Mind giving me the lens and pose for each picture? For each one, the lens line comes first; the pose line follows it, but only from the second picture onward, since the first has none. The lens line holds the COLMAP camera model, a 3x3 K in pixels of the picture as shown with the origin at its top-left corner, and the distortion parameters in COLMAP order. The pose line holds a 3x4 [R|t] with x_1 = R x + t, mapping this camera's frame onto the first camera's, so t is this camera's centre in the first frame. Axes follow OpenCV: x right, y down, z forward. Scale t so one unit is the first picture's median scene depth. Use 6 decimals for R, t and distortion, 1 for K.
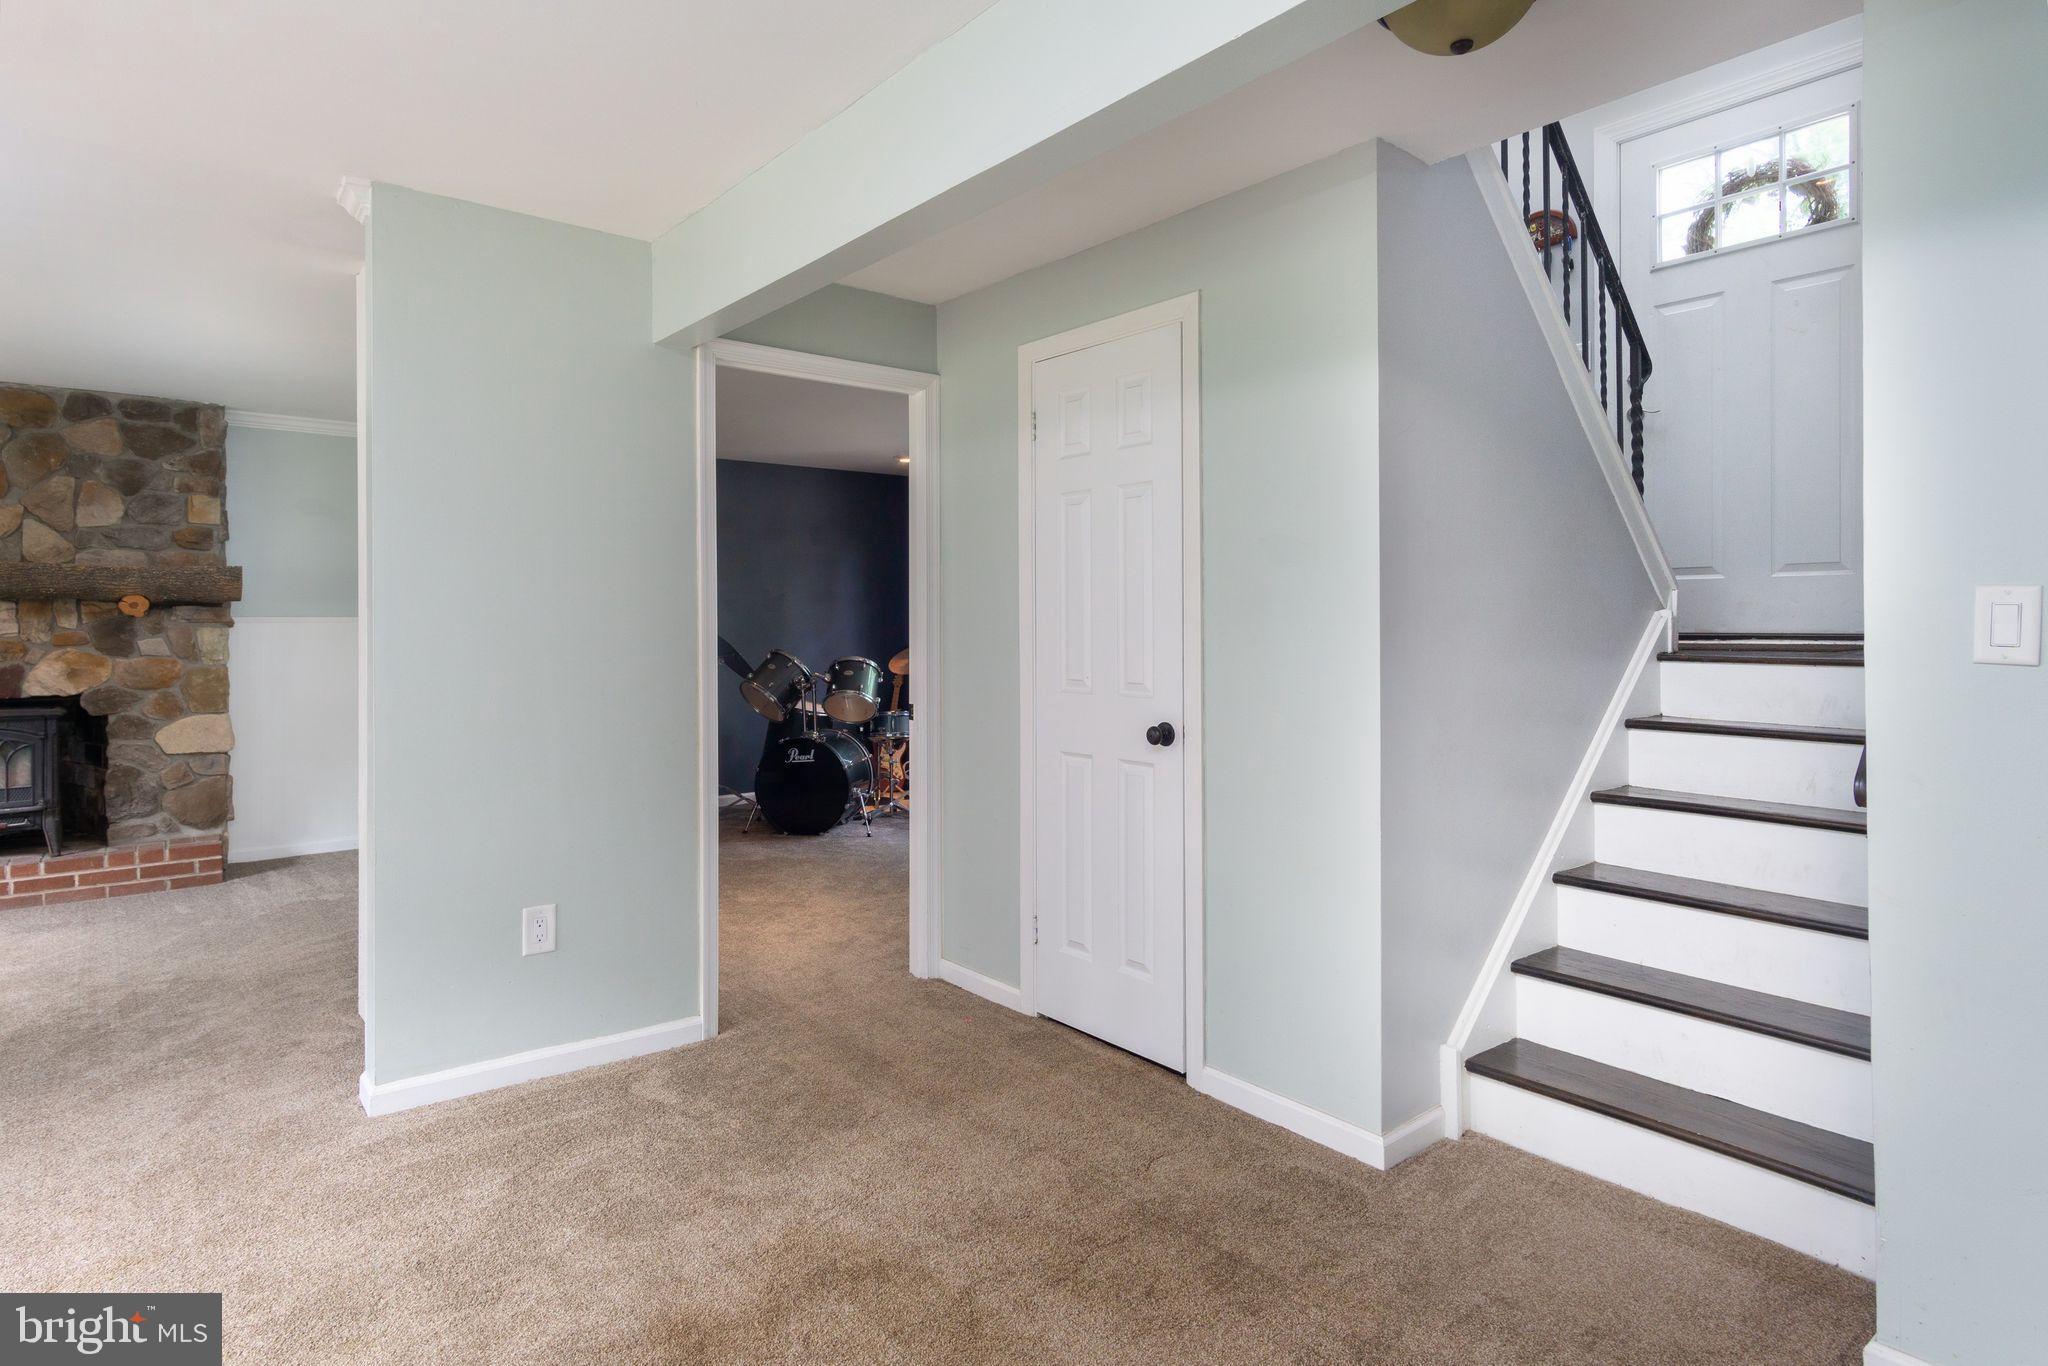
lens RADIAL K [[1116.2, 0, 1025.9], [0, 1116.2, 621.9], [0, 0, 1]] dist [0.004962, 0.001799]
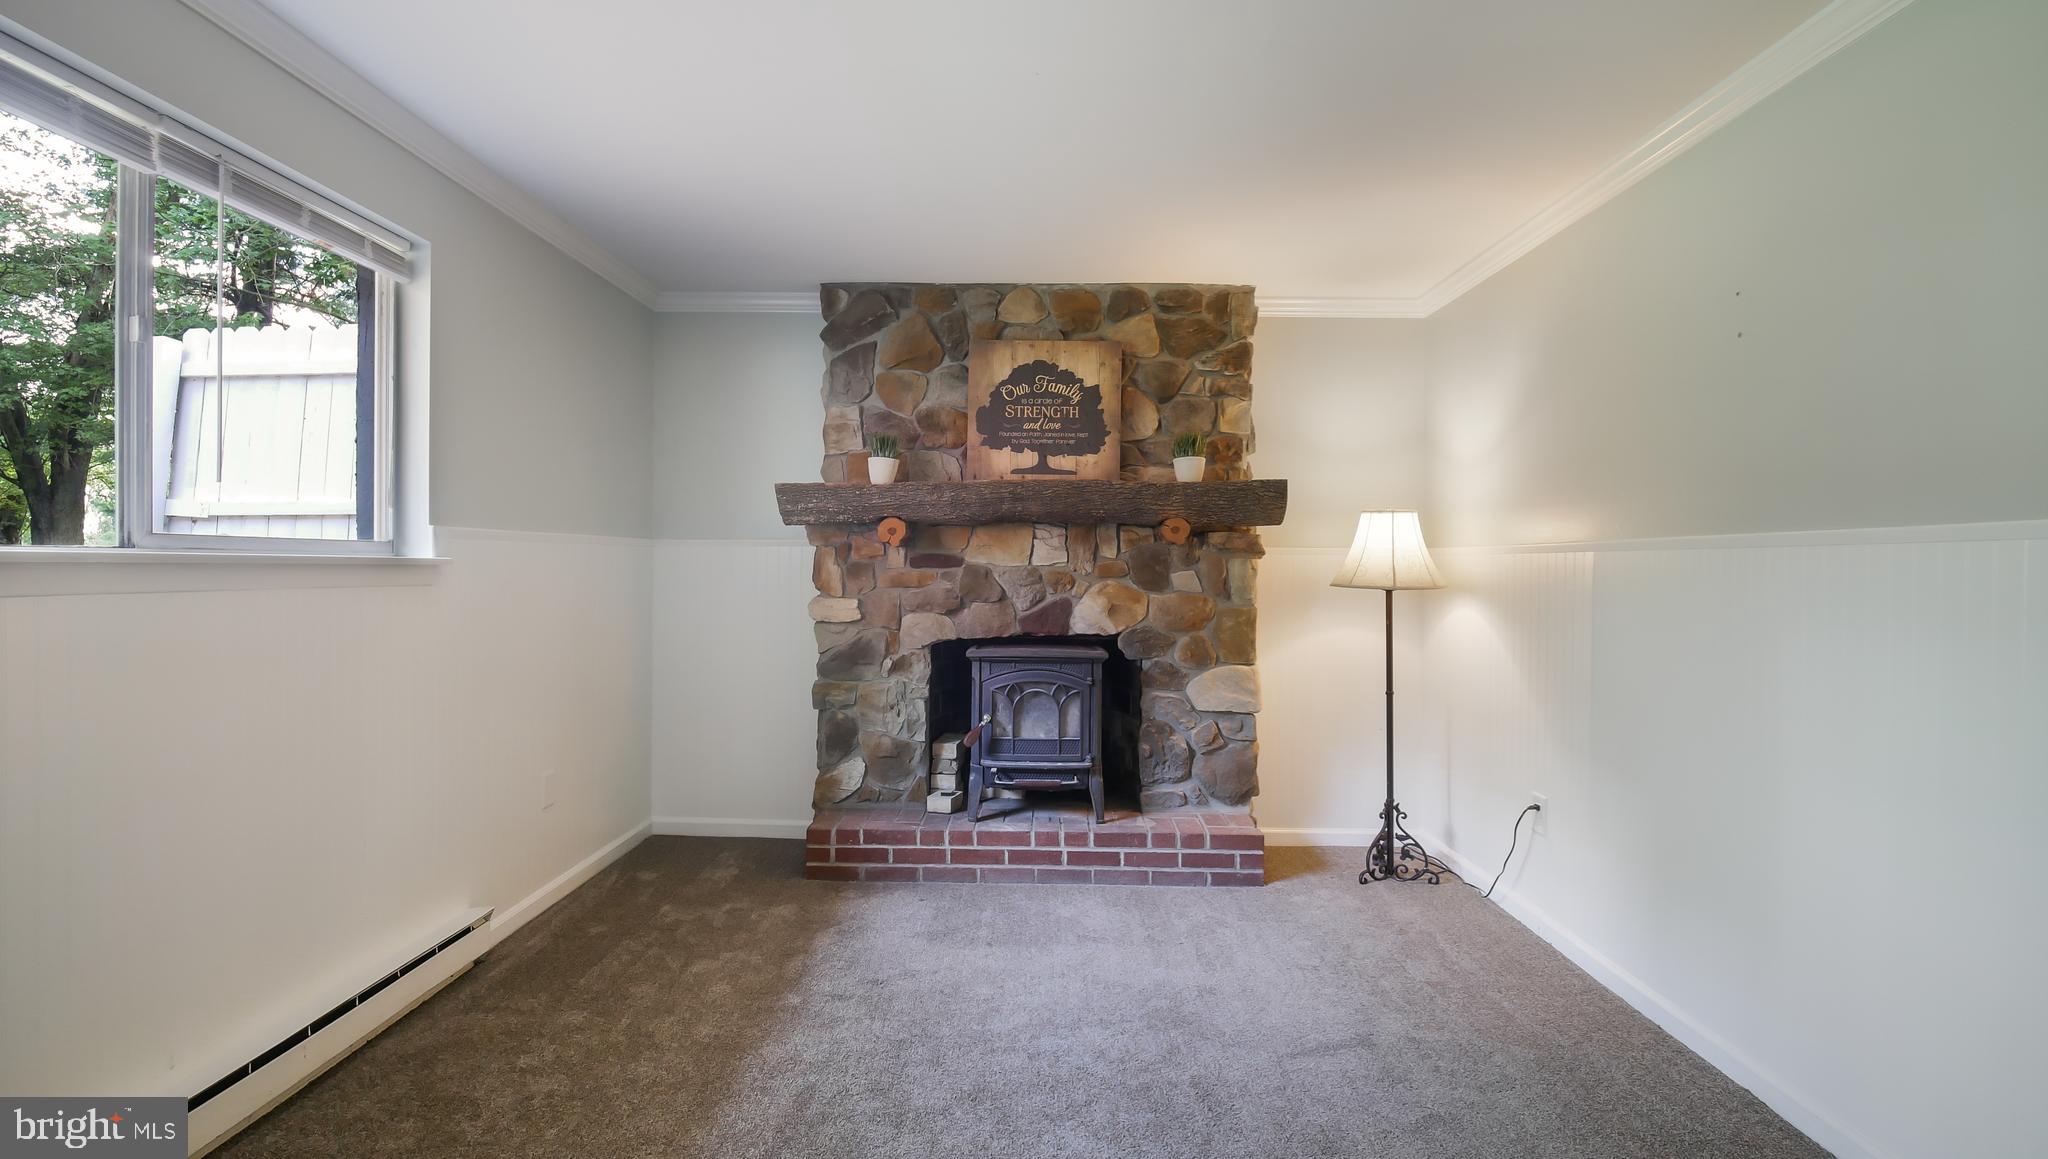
lens RADIAL K [[921.1, 0, 1024.0], [0, 921.1, 579.5], [0, 0, 1]] dist [0.000023, -0.000104]
pose [[0.771315, 0.023164, -0.636032, -0.446285], [-0.013742, 0.999711, 0.019743, 0.009328], [0.636305, -0.006488, 0.771410, 0.402977]]
